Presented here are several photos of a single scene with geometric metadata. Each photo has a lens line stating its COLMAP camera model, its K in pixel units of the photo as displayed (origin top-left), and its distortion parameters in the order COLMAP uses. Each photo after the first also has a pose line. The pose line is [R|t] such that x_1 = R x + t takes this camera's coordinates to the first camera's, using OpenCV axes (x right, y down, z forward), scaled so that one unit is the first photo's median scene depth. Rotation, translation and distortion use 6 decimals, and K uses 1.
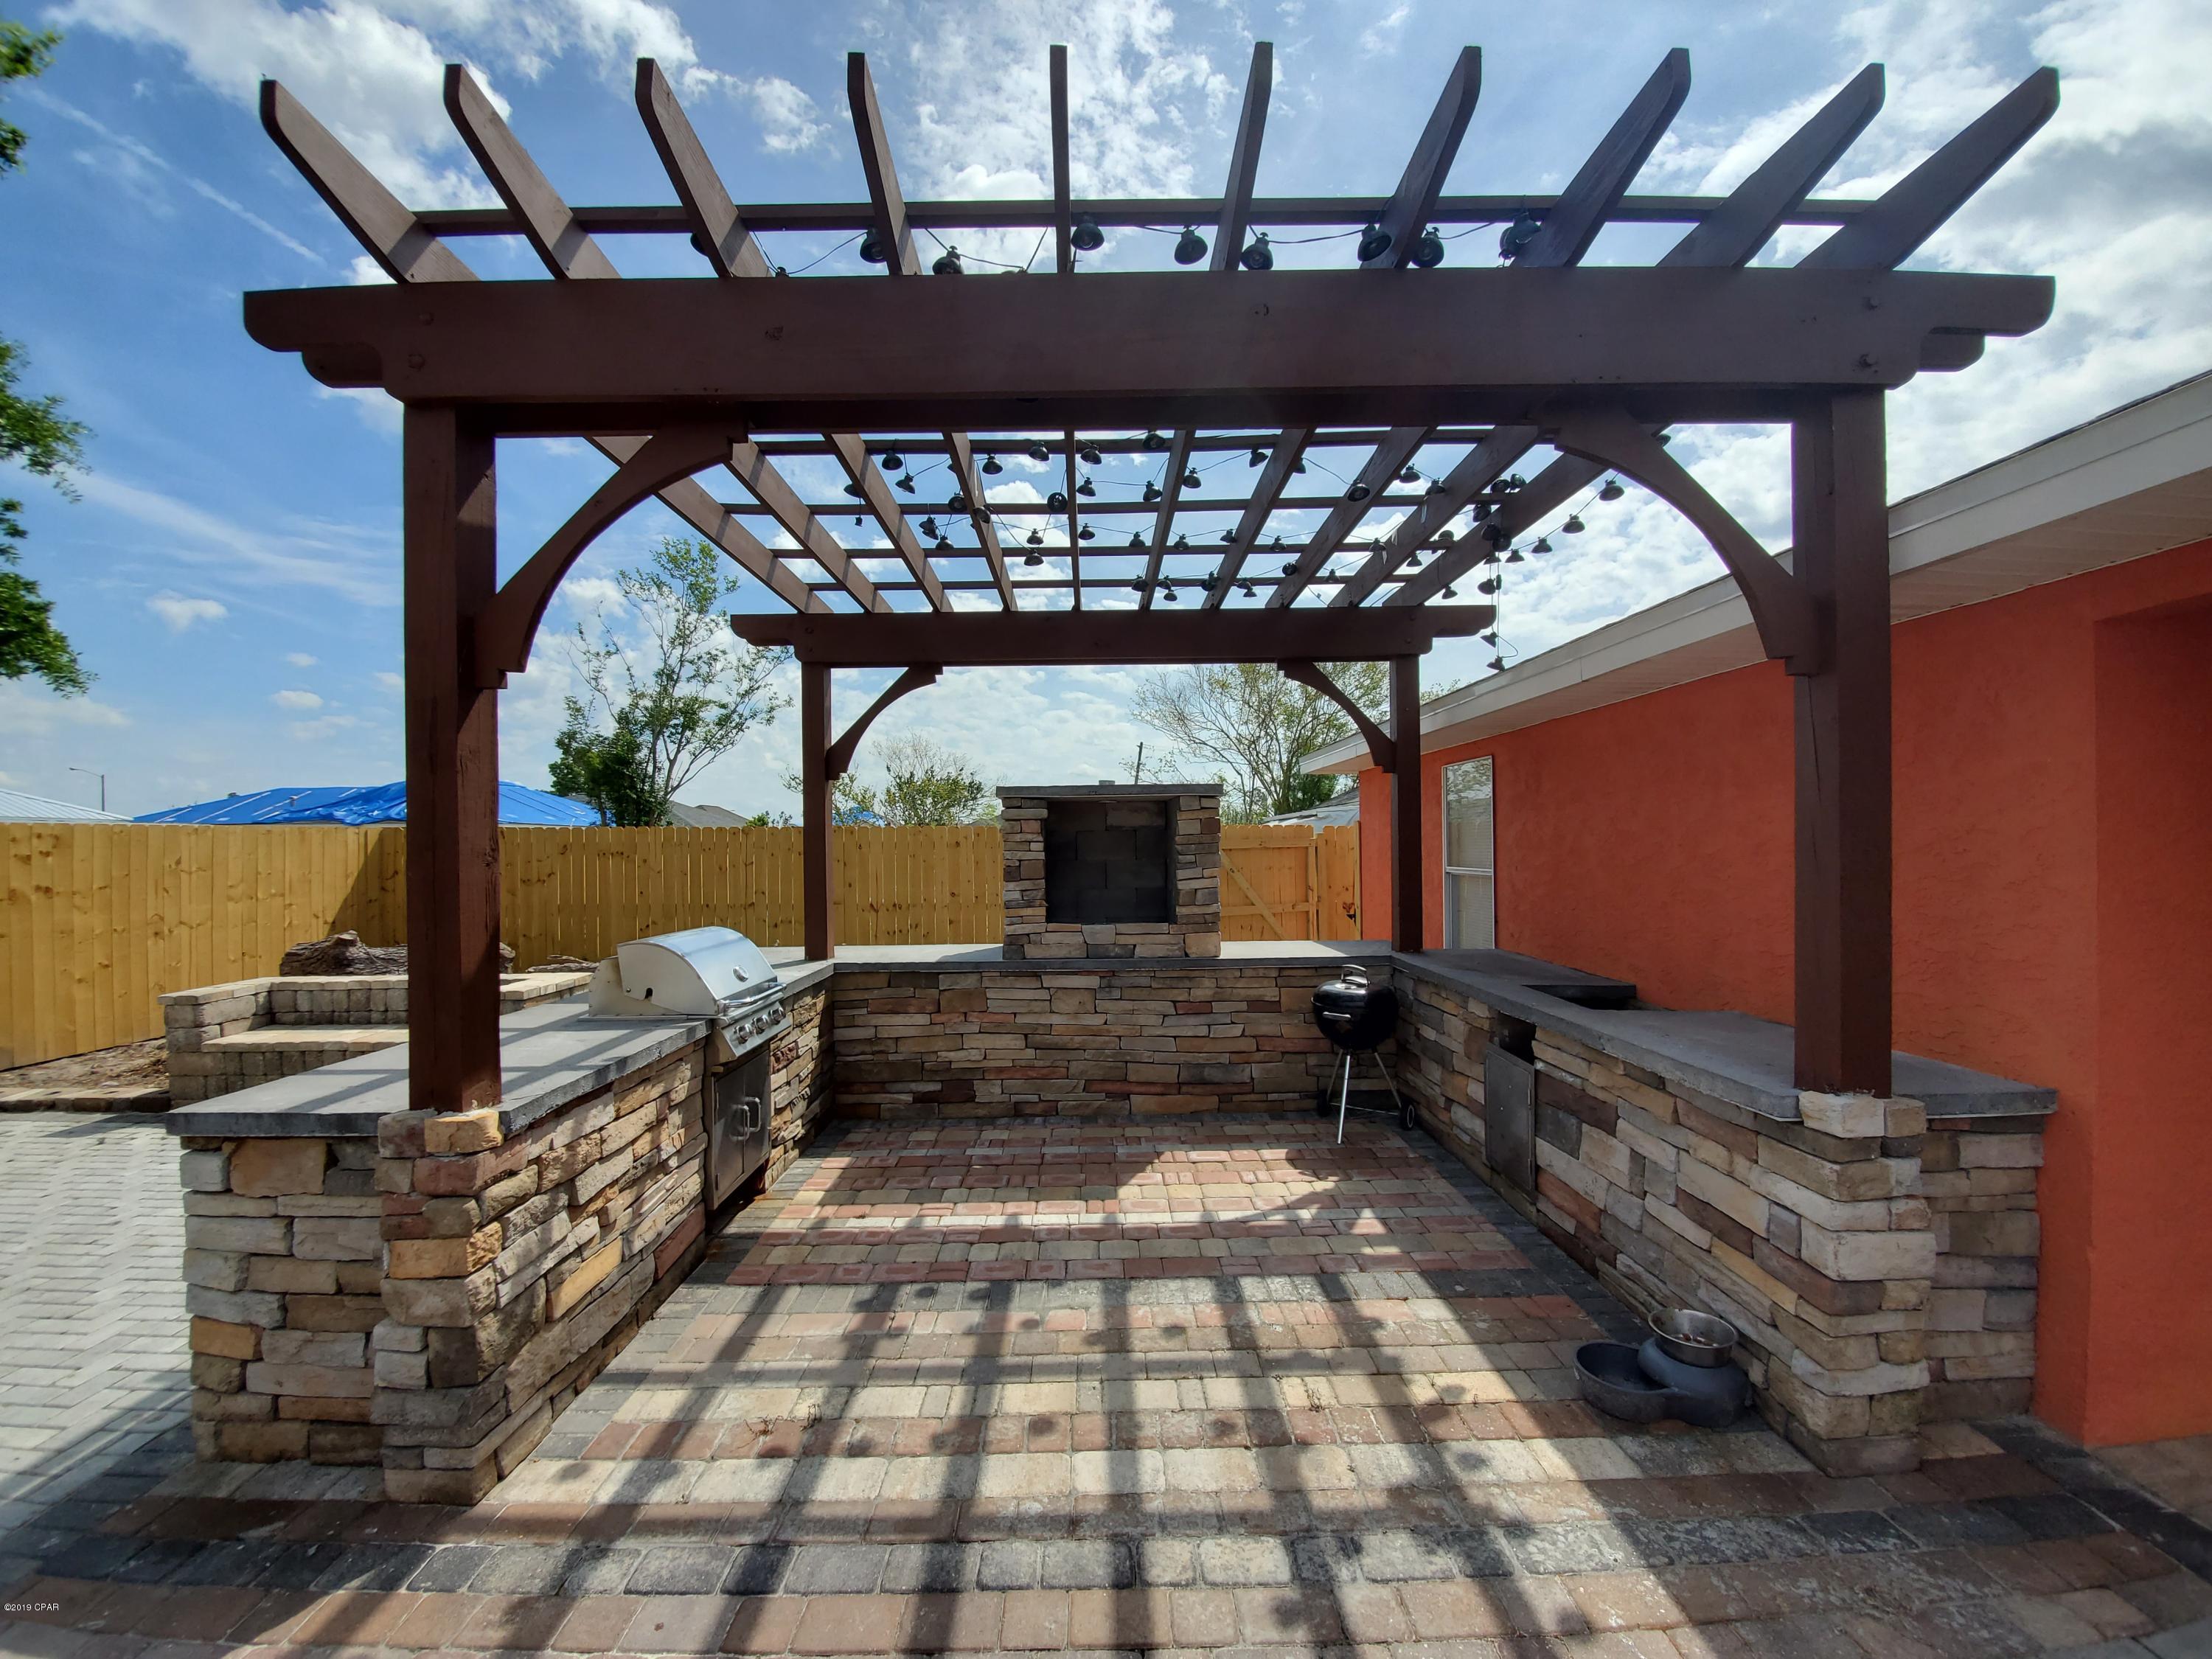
lens RADIAL K [[873.1, 0, 1093.5], [0, 873.1, 841.8], [0, 0, 1]] dist [0.000626, -0.009003]
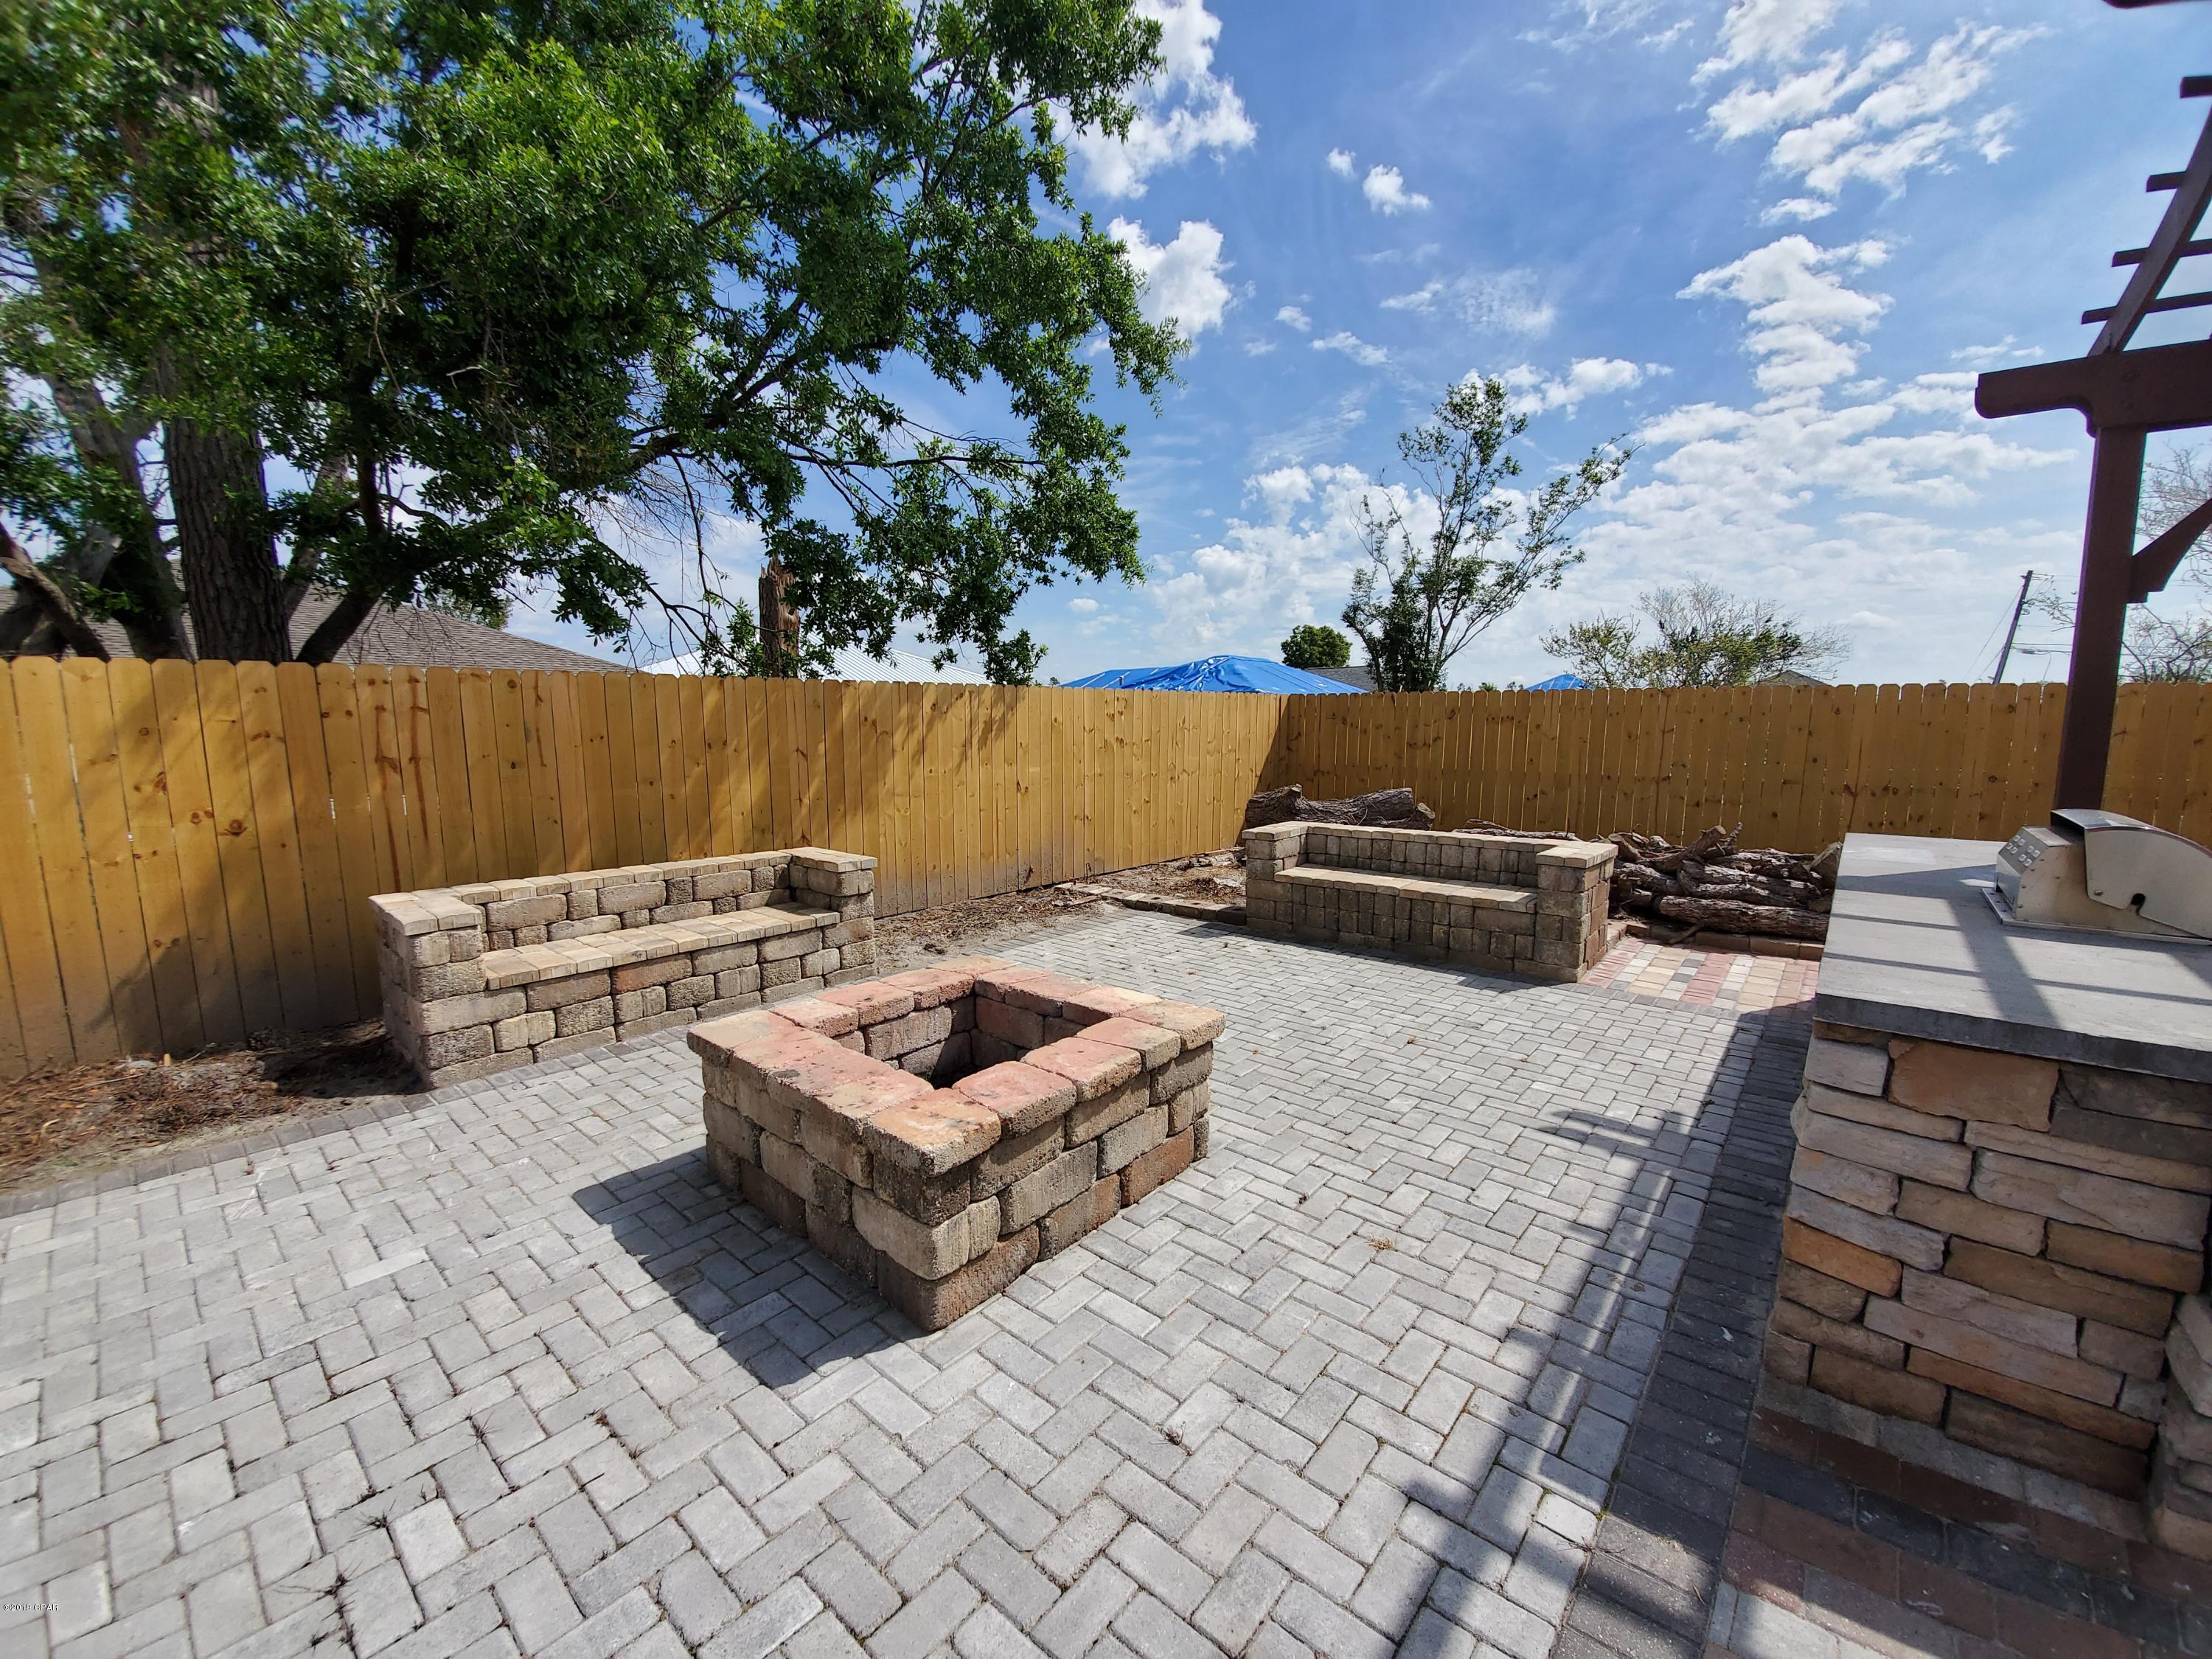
lens RADIAL K [[876.2, 0, 1098.2], [0, 876.2, 831.1], [0, 0, 1]] dist [0.000641, -0.006652]
pose [[0.749840, 0.090325, -0.655424, -0.431108], [-0.003644, 0.991186, 0.132428, 0.018760], [0.661609, -0.096912, 0.743560, -0.037950]]
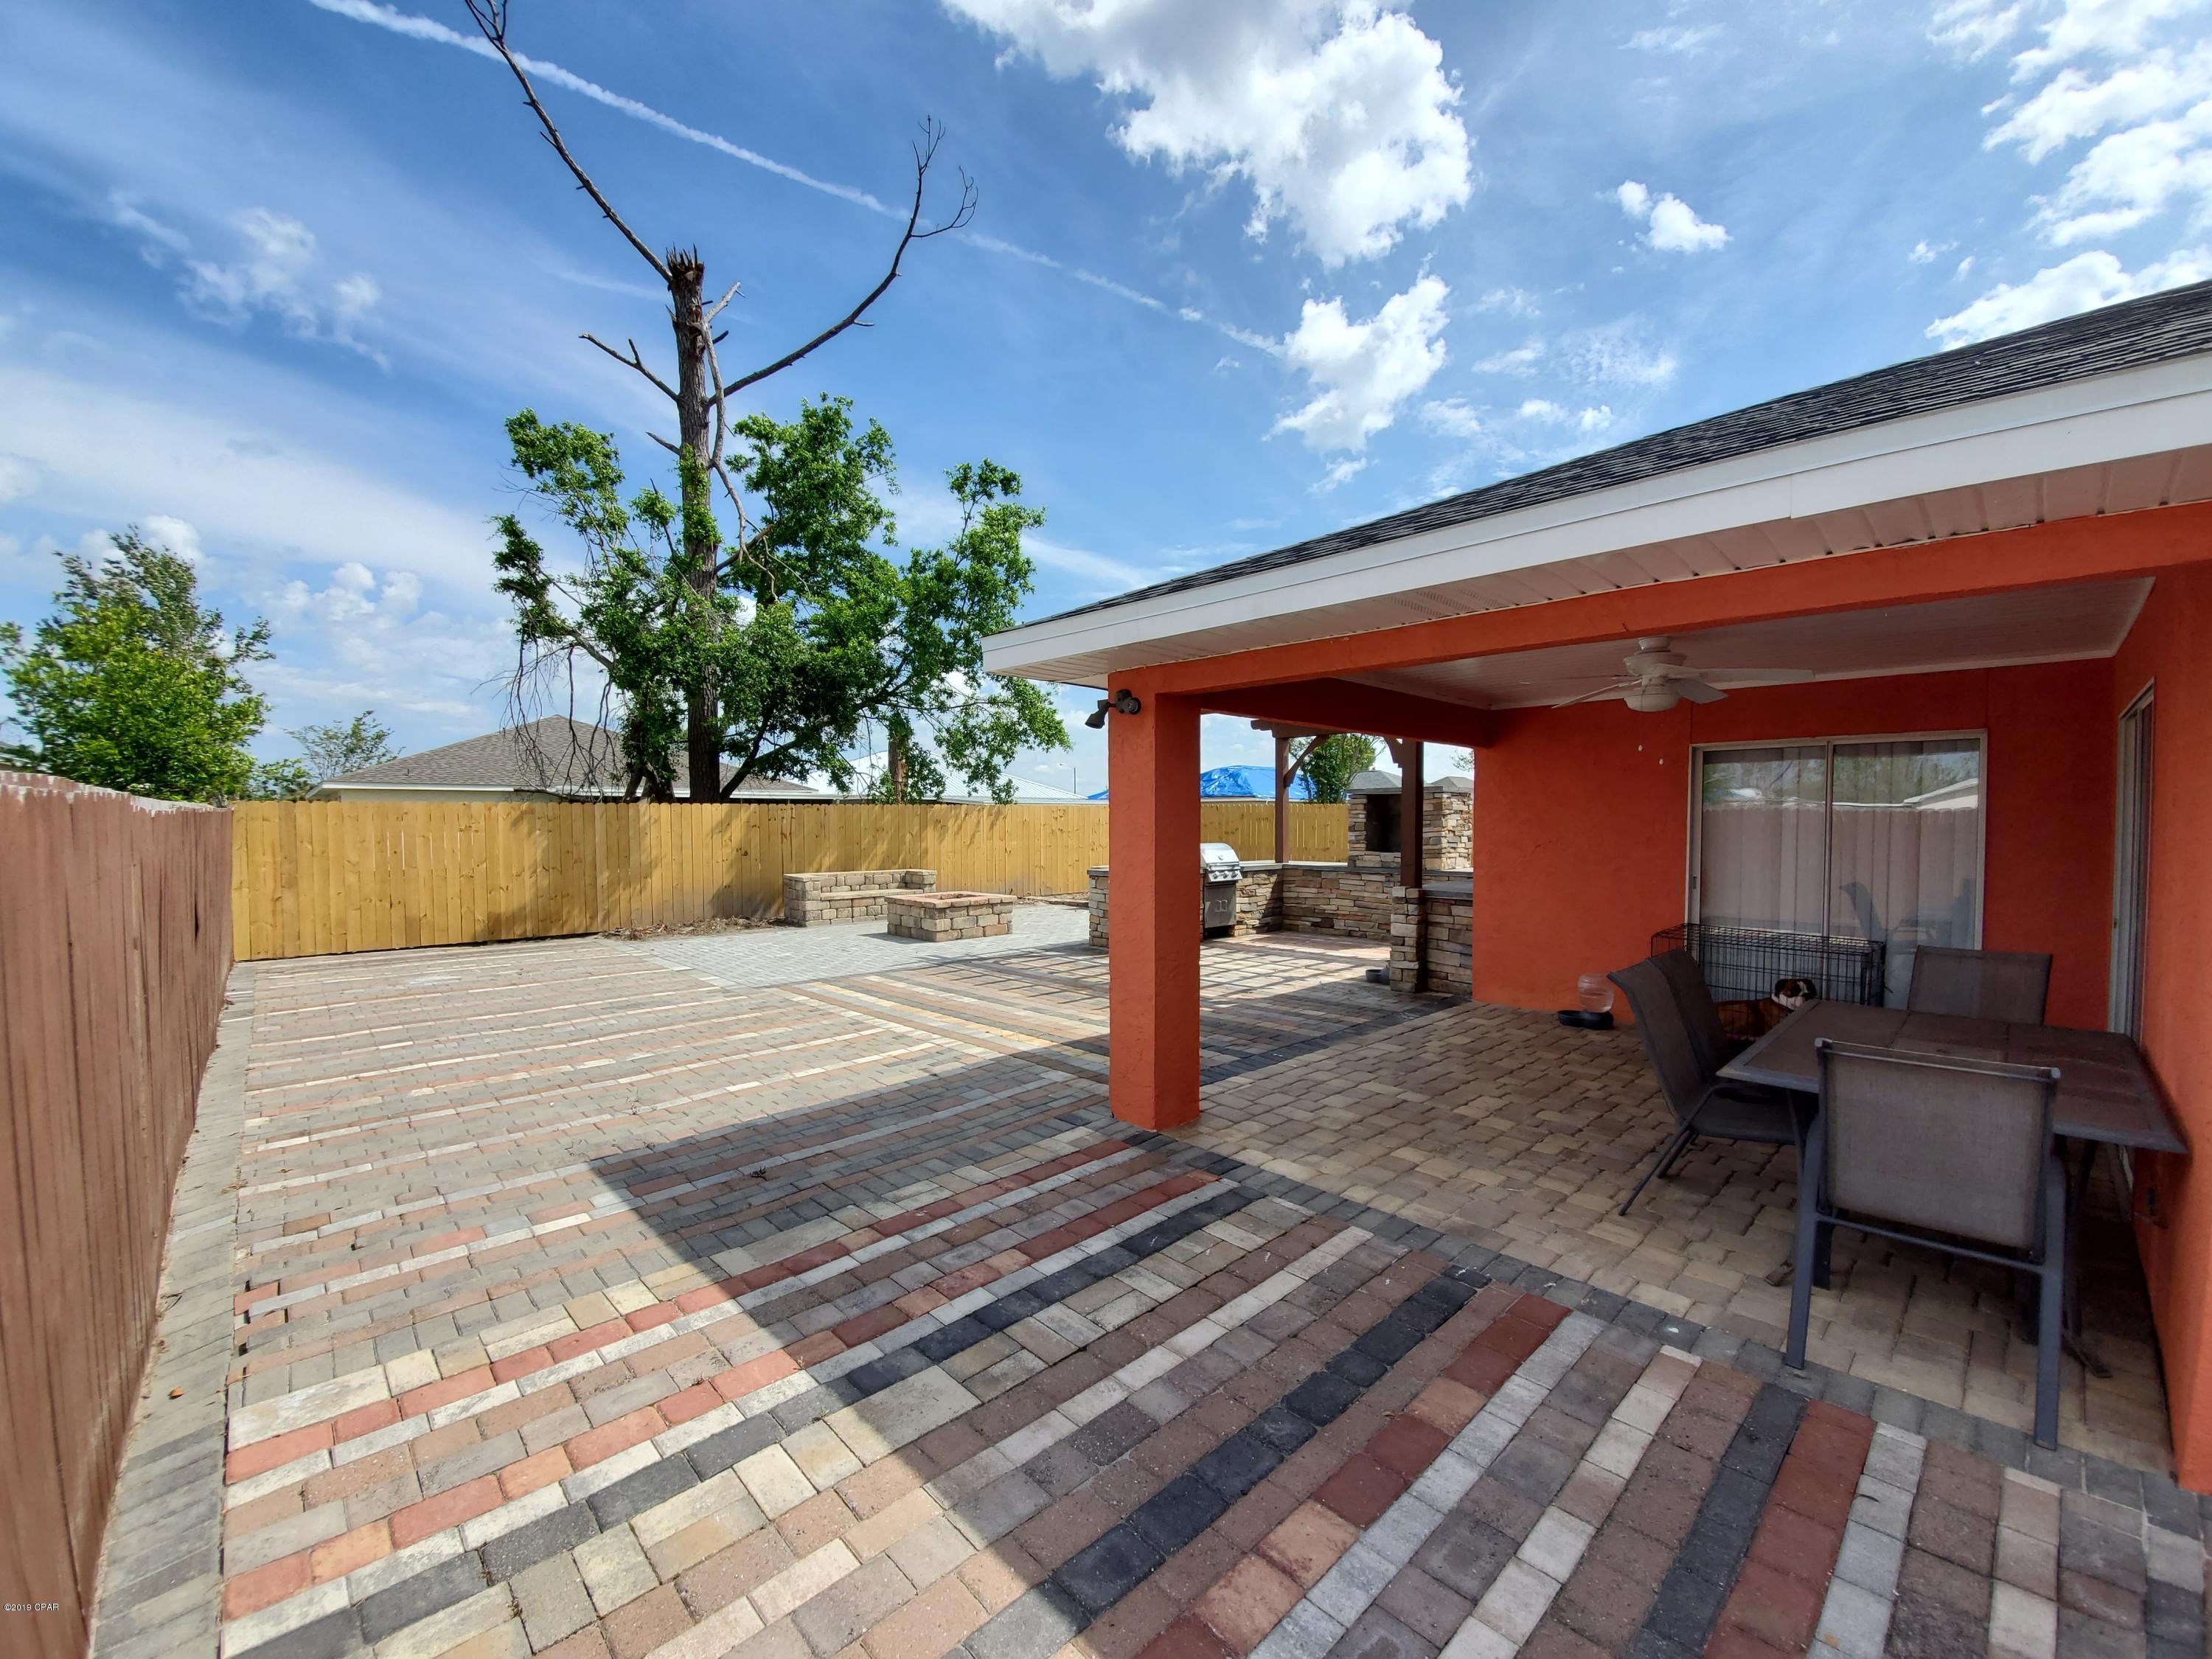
lens RADIAL K [[876.2, 0, 1098.2], [0, 876.2, 831.1], [0, 0, 1]] dist [0.000641, -0.006652]
pose [[0.678661, 0.019157, -0.734201, 1.048554], [-0.000425, 0.999670, 0.025691, -0.011954], [0.734451, -0.017123, 0.678445, -0.931883]]
